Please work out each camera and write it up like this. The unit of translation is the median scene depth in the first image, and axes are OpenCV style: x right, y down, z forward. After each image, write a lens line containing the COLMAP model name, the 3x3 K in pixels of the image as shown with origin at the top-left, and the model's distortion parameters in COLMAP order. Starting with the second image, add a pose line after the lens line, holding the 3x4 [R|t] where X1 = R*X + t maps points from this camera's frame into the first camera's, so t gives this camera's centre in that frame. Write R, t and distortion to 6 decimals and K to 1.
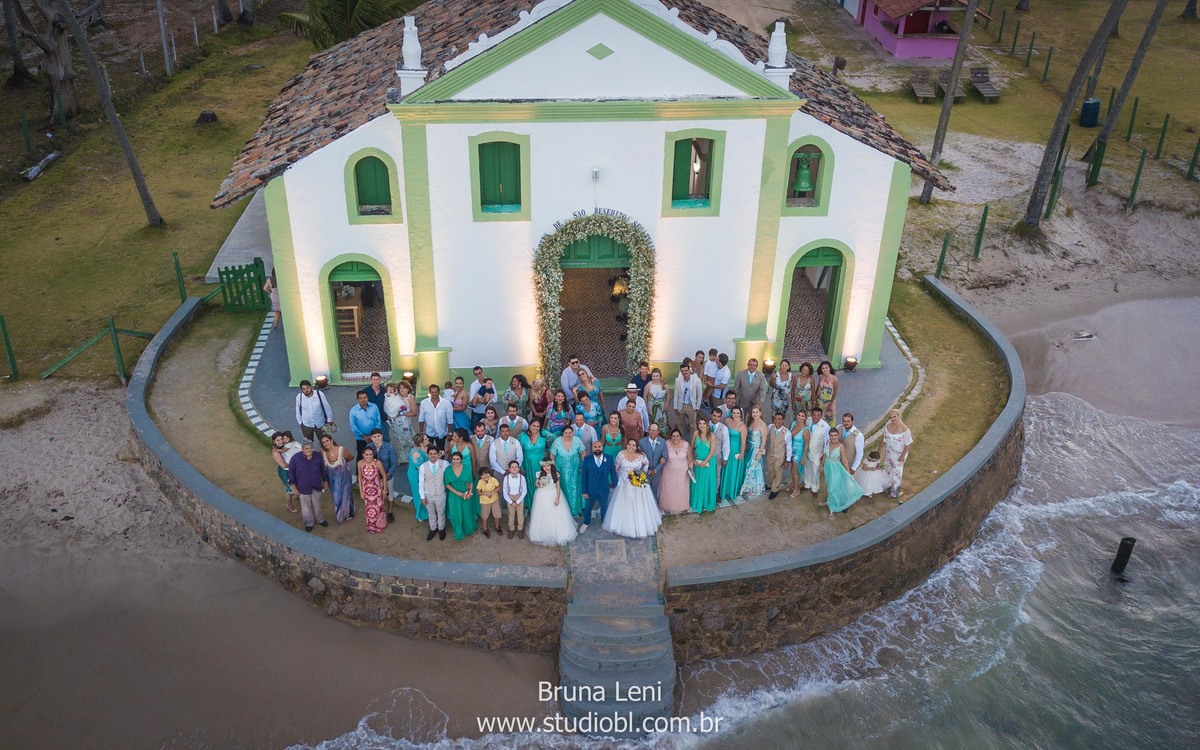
lens RADIAL K [[1045.8, 0, 579.5], [0, 1045.8, 399.9], [0, 0, 1]] dist [-0.013406, -0.005072]
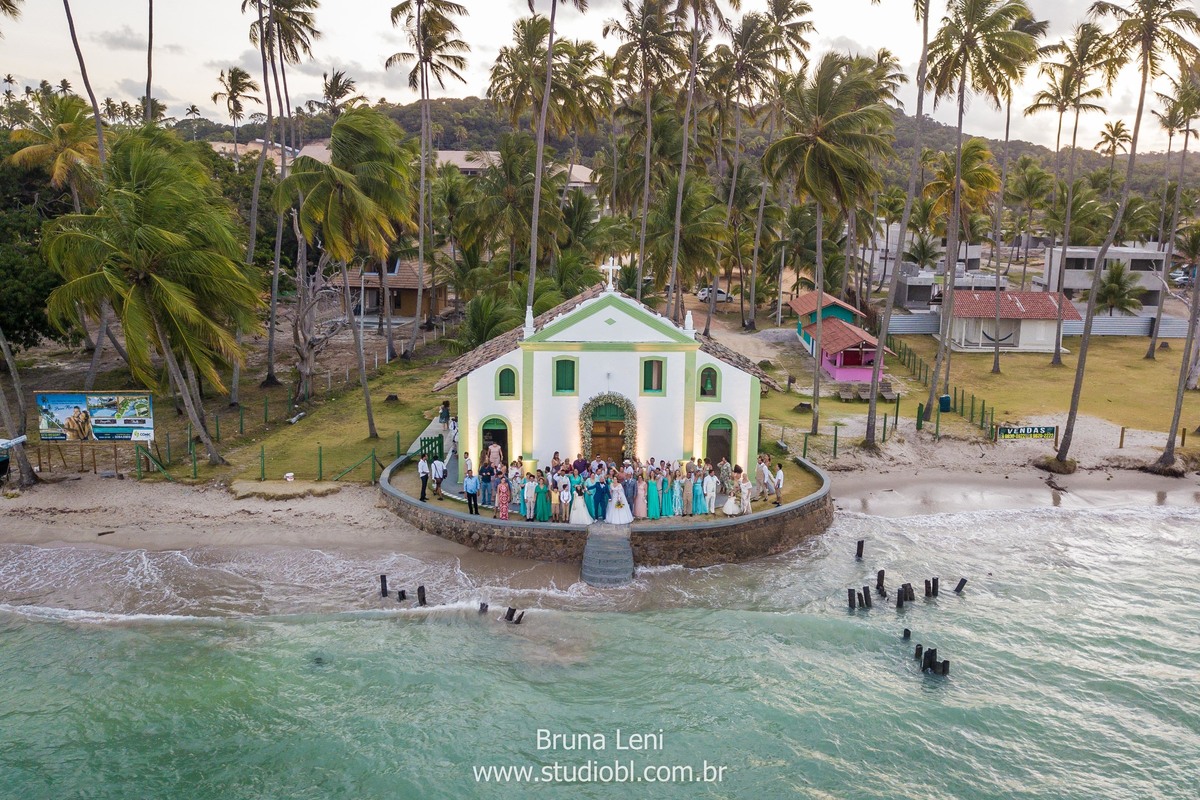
lens RADIAL K [[883.9, 0, 599.6], [0, 883.9, 401.5], [0, 0, 1]] dist [0.006258, 0.000047]
pose [[0.998839, 0.011664, -0.046736, 0.082844], [-0.026200, 0.945724, -0.323914, 0.433133], [0.040421, 0.324762, 0.944932, -0.734670]]
